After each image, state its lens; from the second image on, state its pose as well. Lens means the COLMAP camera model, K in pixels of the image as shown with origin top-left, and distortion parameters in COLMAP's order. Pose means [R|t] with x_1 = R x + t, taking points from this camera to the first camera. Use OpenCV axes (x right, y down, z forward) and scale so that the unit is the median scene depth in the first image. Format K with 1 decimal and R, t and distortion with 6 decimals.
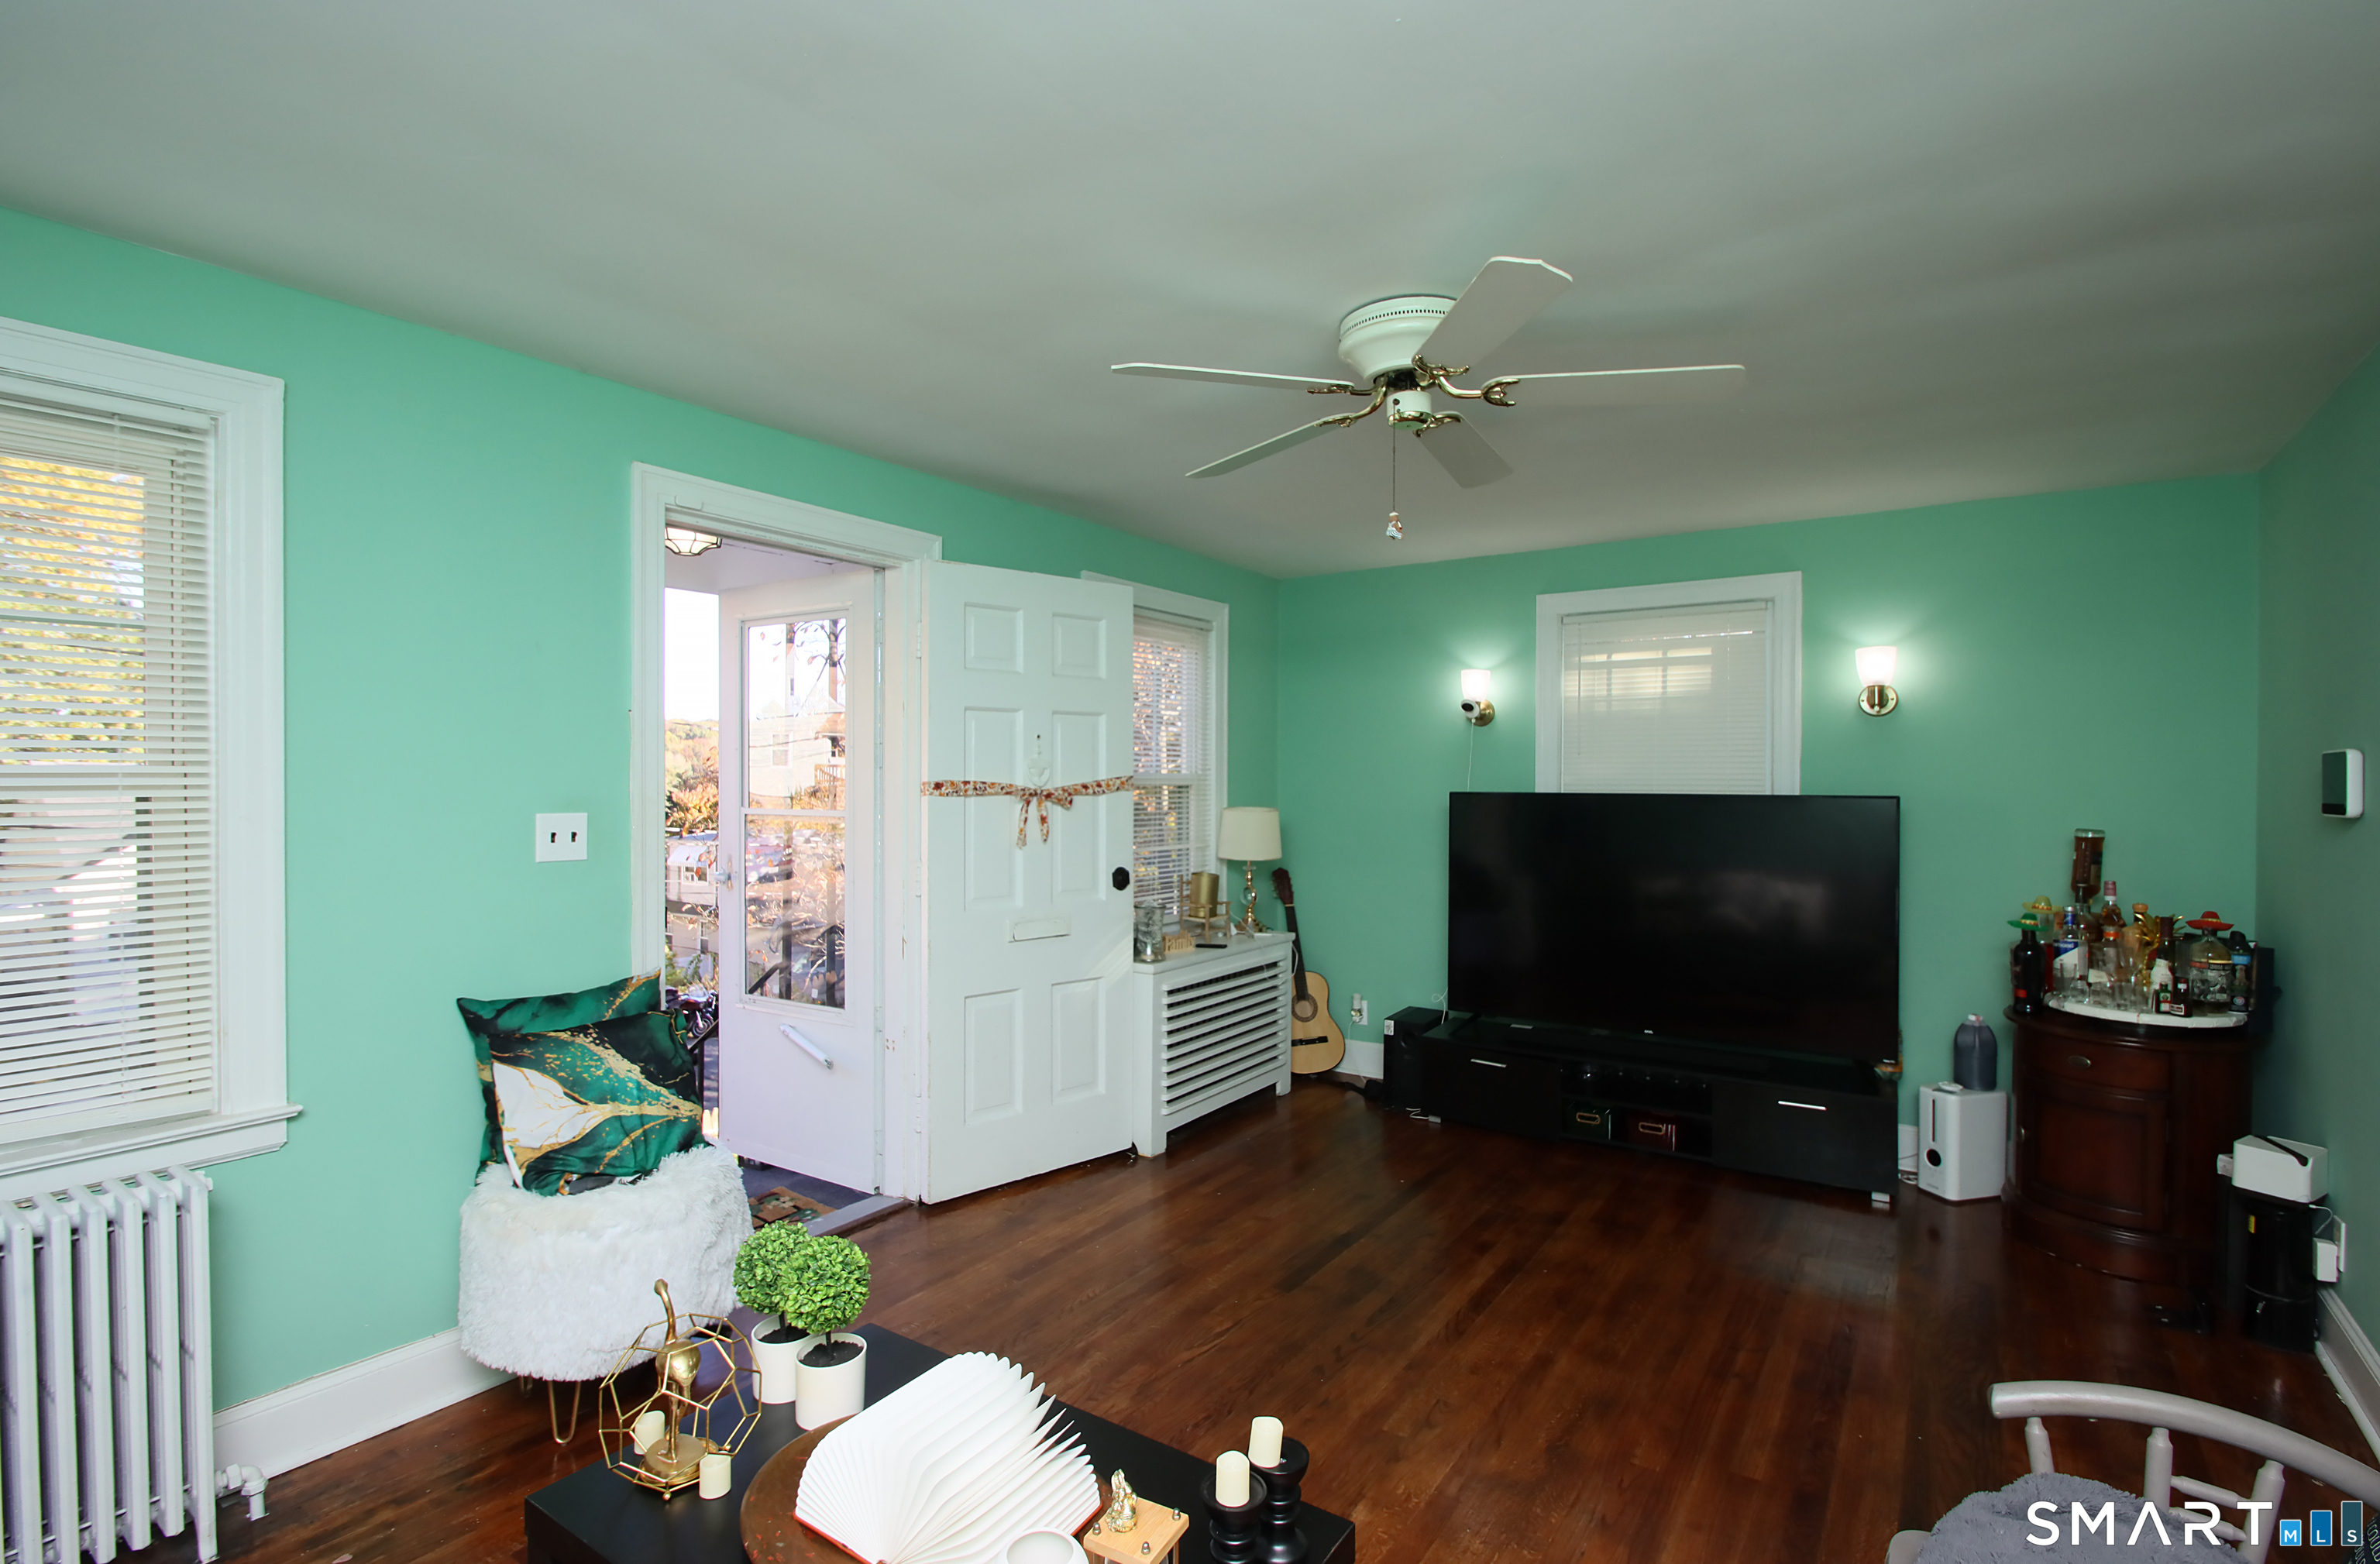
lens RADIAL K [[1113.1, 0, 1194.9], [0, 1113.1, 790.0], [0, 0, 1]] dist [0.014011, -0.017537]
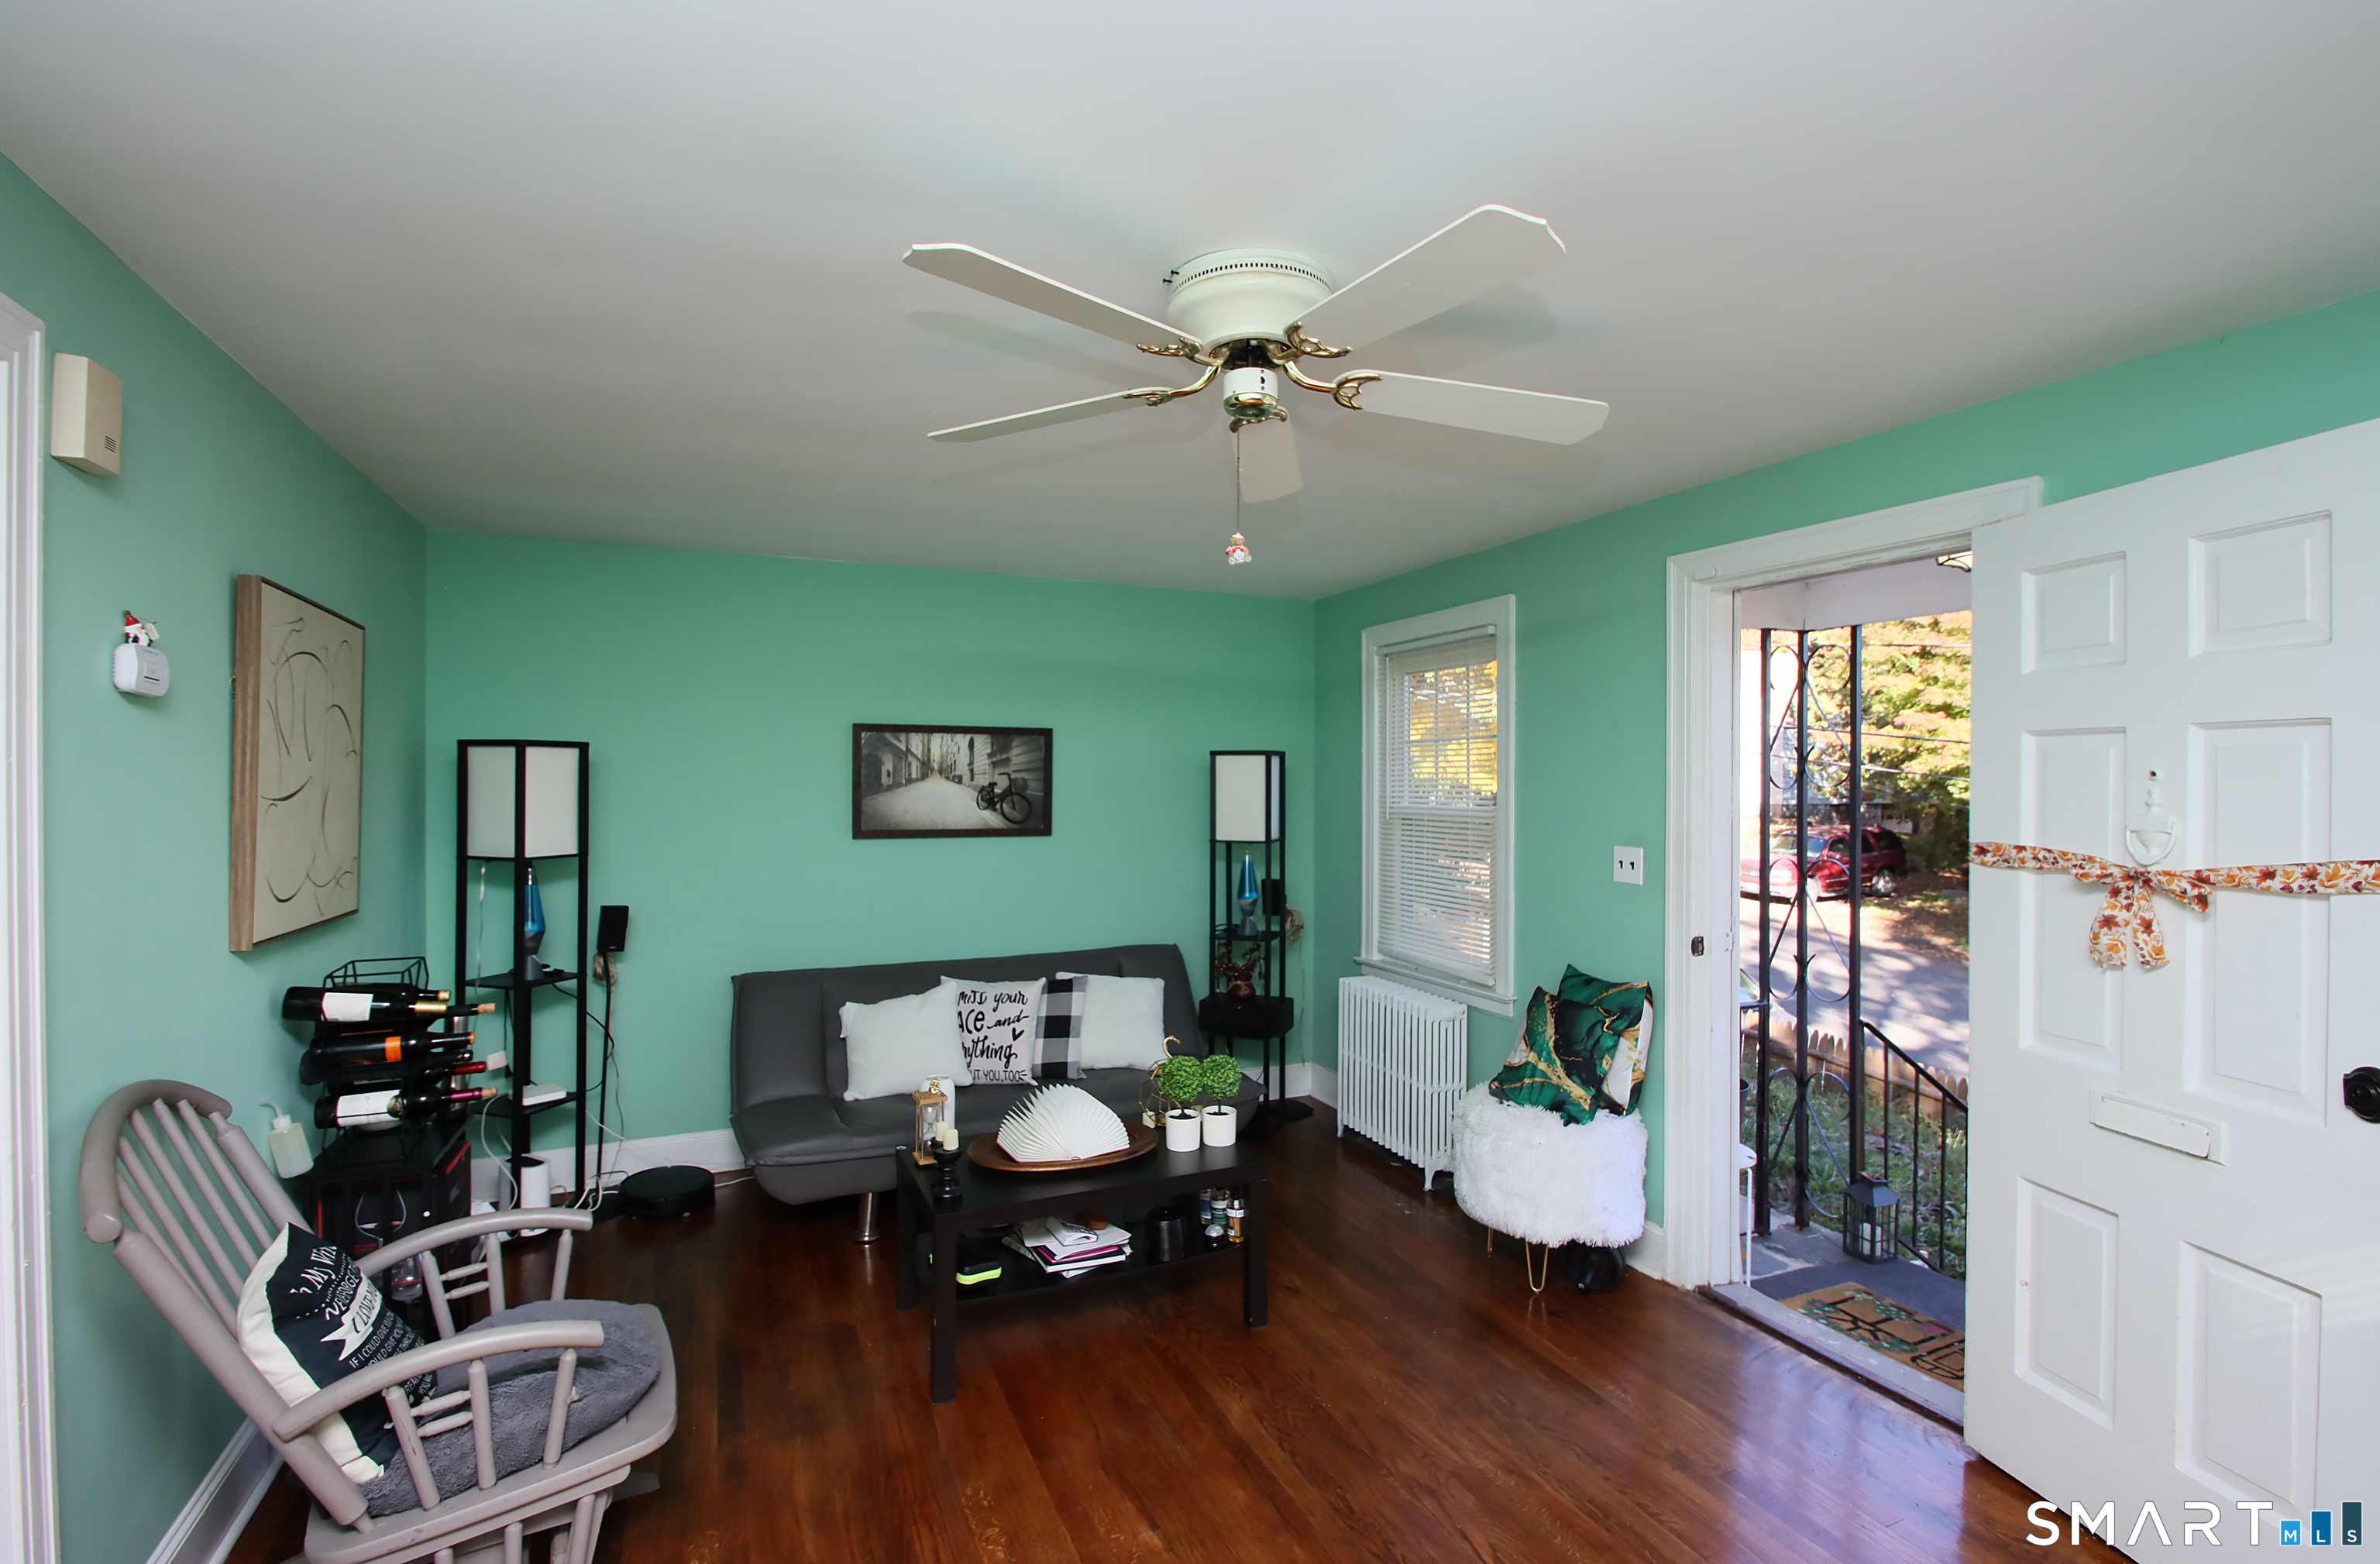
lens RADIAL K [[1113.1, 0, 1194.9], [0, 1113.1, 790.0], [0, 0, 1]] dist [0.014011, -0.017537]
pose [[-0.523922, -0.006751, -0.851739, 0.590399], [-0.031449, 0.999440, 0.011423, -0.032361], [0.851185, 0.032771, -0.523841, 0.929610]]
